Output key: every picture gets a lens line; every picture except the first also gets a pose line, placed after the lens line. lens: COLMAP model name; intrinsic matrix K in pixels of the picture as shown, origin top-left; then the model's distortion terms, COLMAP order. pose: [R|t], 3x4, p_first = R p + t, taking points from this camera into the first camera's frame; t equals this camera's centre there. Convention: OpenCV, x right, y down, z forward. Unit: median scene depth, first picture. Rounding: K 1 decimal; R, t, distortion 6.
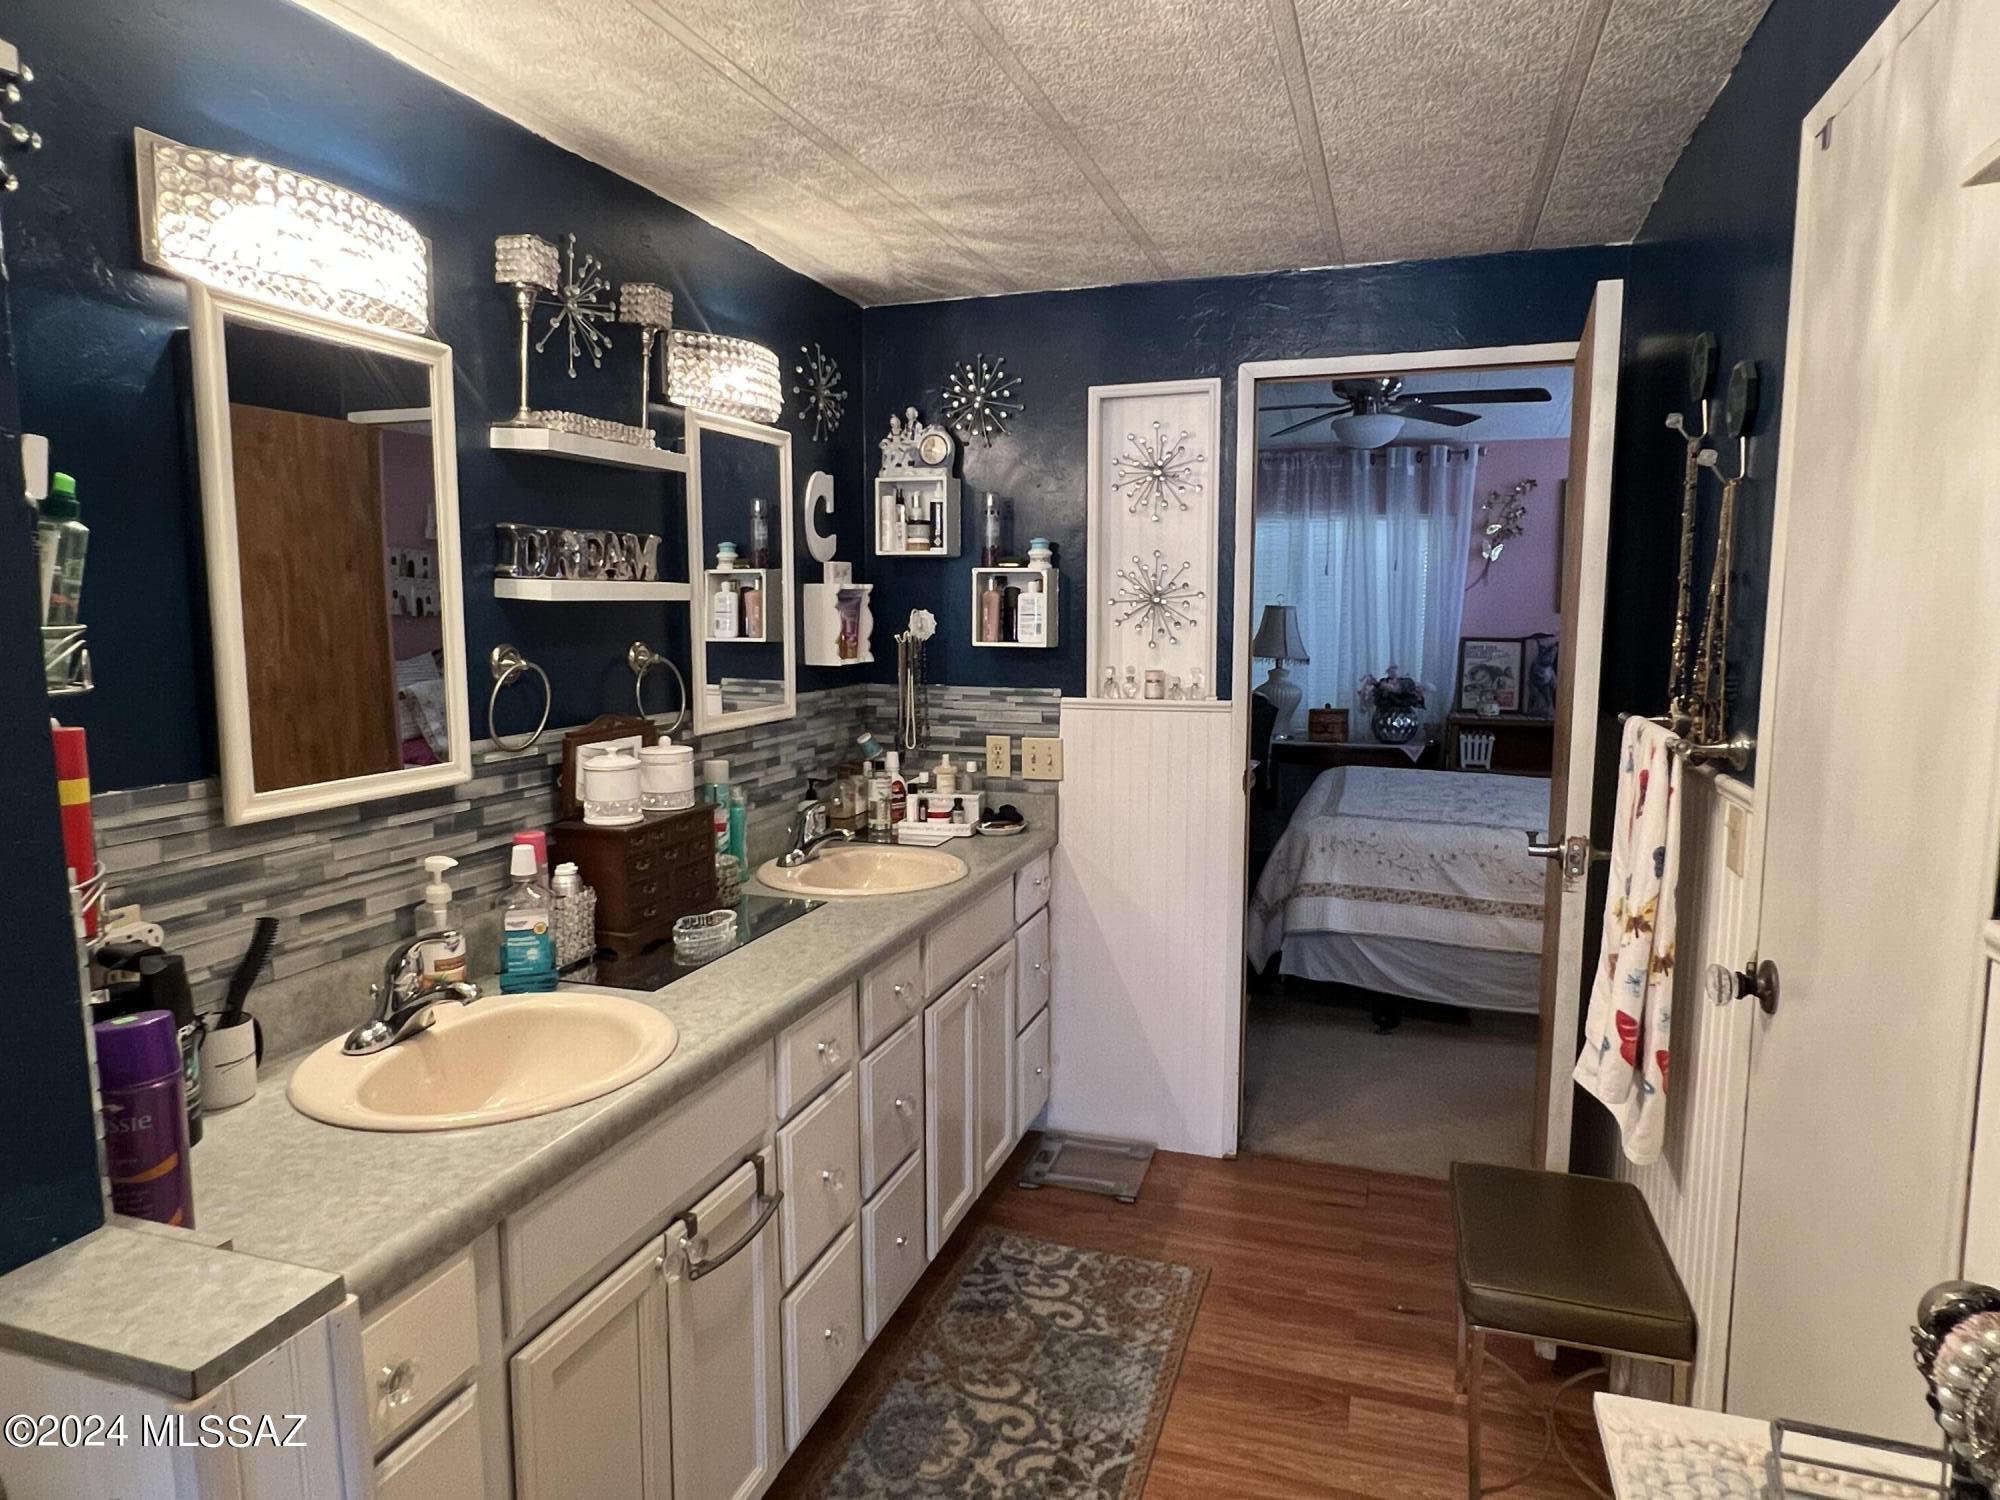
lens RADIAL K [[1232.6, 0, 1000.0], [0, 1232.6, 750.0], [0, 0, 1]] dist [0.000232, 0.000815]
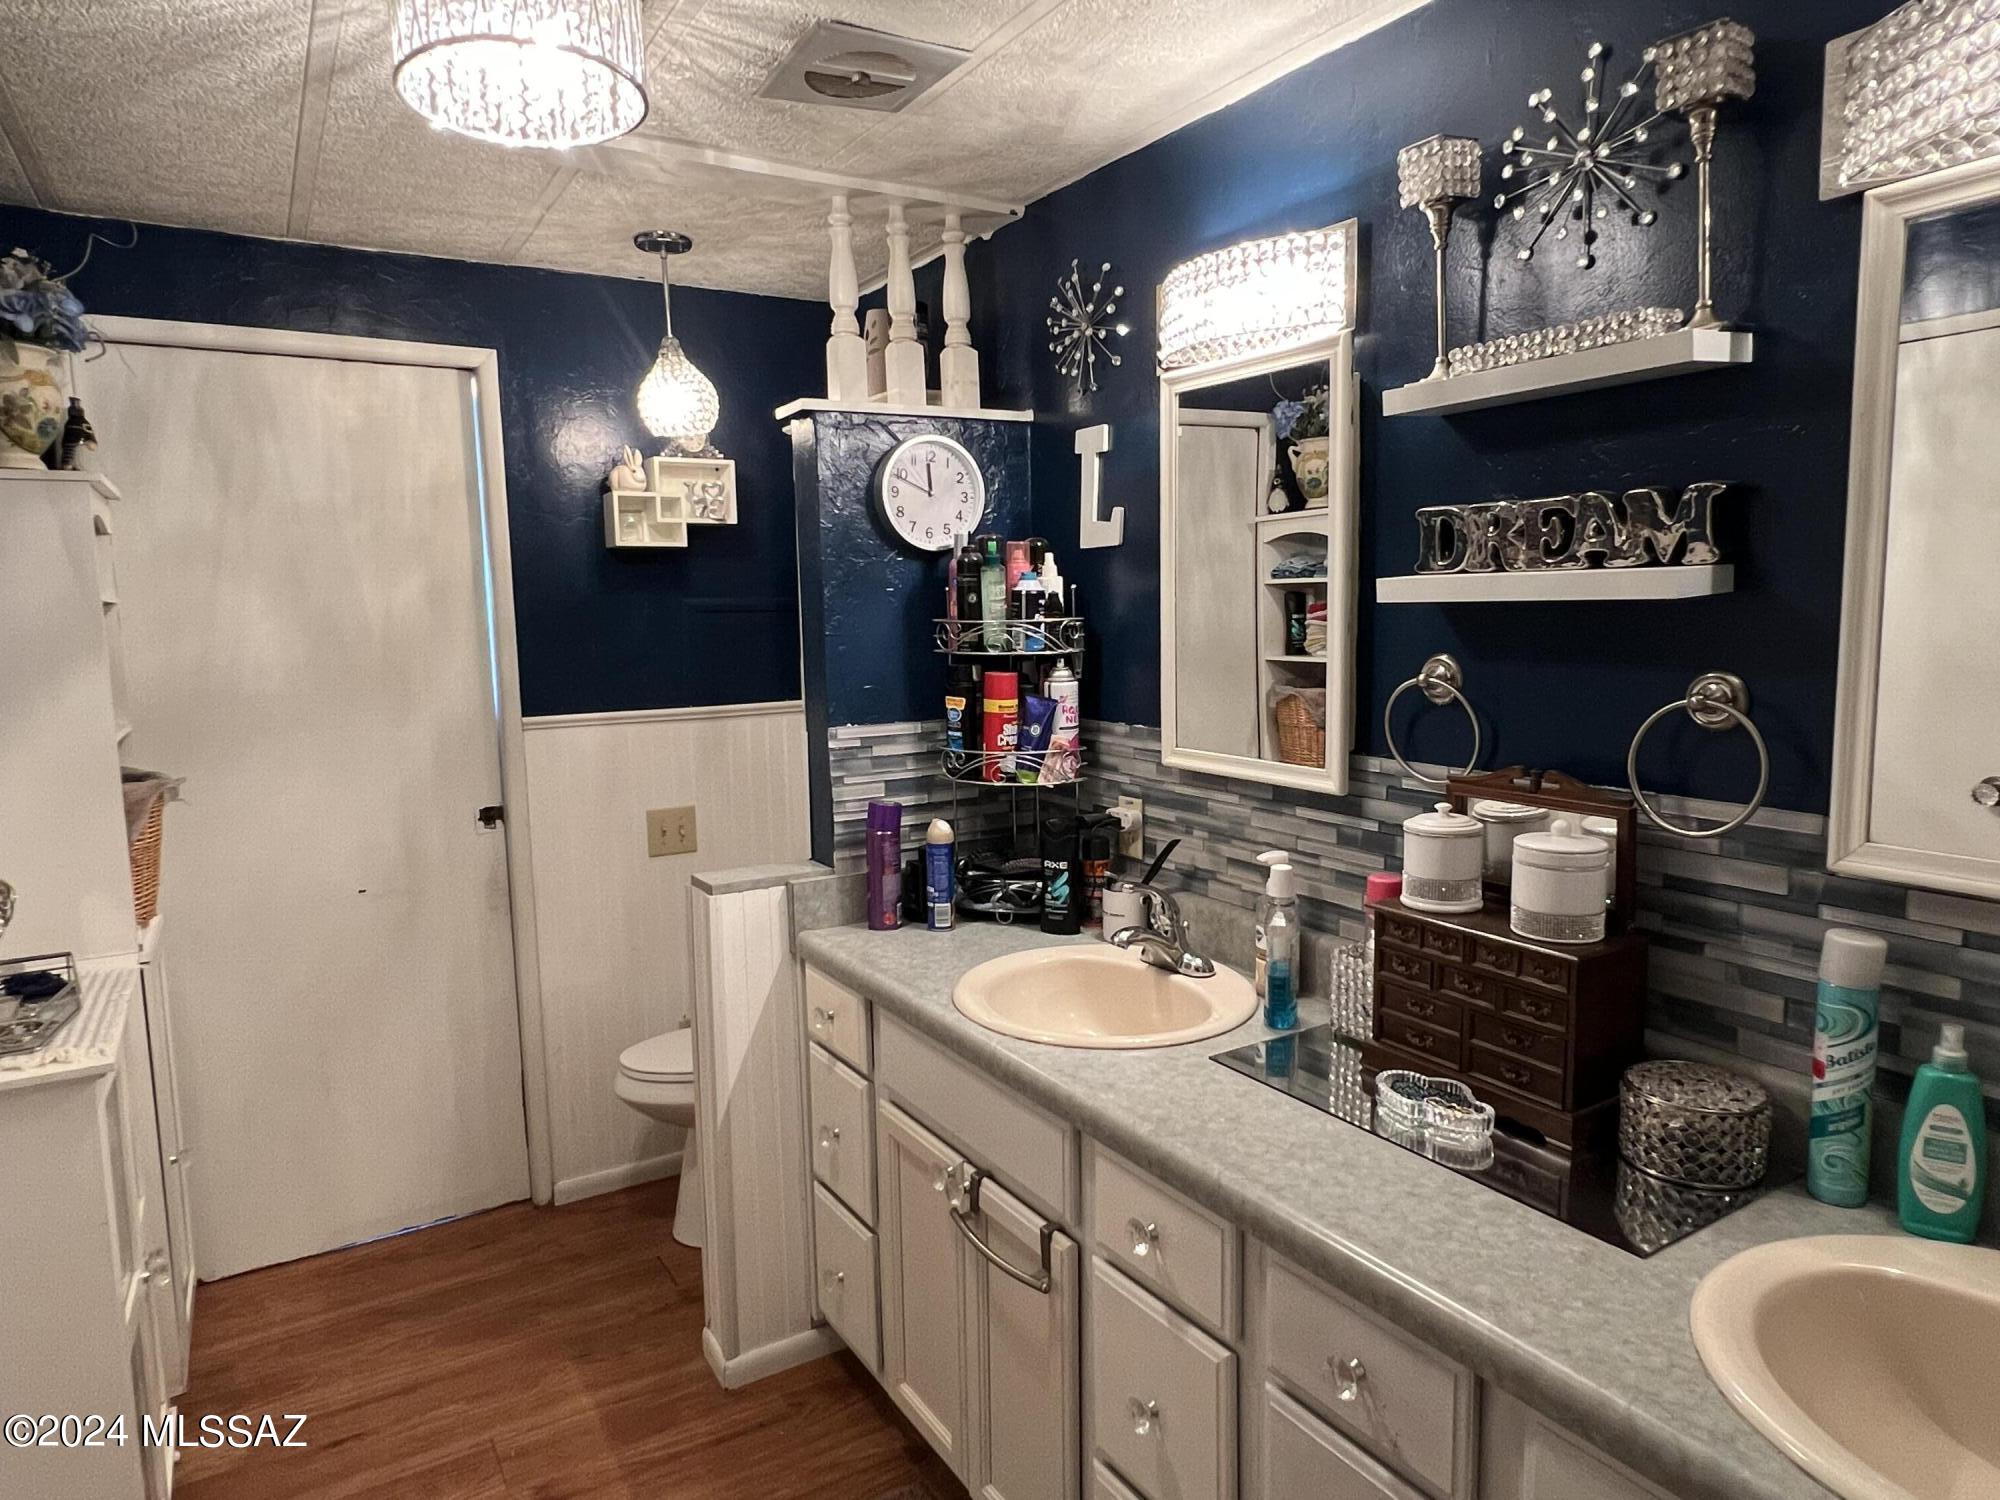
lens RADIAL K [[1232.6, 0, 1000.0], [0, 1232.6, 750.0], [0, 0, 1]] dist [0.000232, 0.000815]
pose [[-0.641289, 0.096890, -0.761158, 0.441290], [-0.083545, 0.977281, 0.194790, -0.167667], [0.762738, 0.188508, -0.618624, 1.370644]]
